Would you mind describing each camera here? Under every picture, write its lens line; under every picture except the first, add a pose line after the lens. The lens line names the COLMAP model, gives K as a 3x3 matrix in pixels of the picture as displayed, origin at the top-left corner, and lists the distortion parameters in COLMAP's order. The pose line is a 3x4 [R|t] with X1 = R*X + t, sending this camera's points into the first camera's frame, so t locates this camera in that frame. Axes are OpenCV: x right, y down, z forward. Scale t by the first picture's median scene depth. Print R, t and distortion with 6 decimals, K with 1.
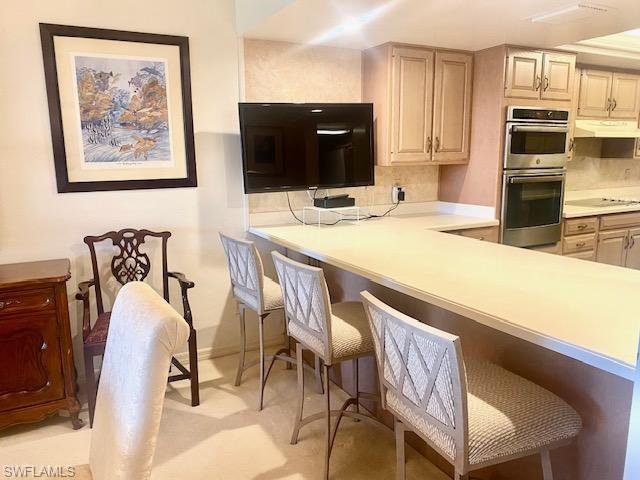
lens RADIAL K [[485.5, 0, 320.0], [0, 485.5, 240.0], [0, 0, 1]] dist [0.015551, -0.046009]
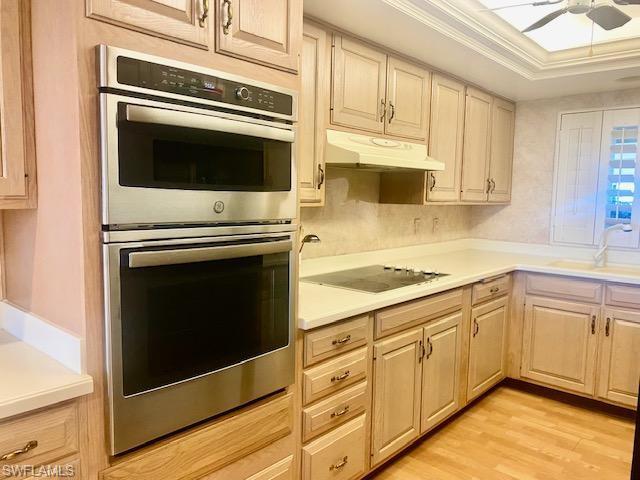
lens RADIAL K [[485.5, 0, 320.0], [0, 485.5, 240.0], [0, 0, 1]] dist [0.015551, -0.046009]
pose [[0.933918, -0.006301, 0.357431, 0.373946], [0.035935, 0.996435, -0.076328, -0.099040], [-0.355676, 0.084128, 0.930815, 0.588089]]
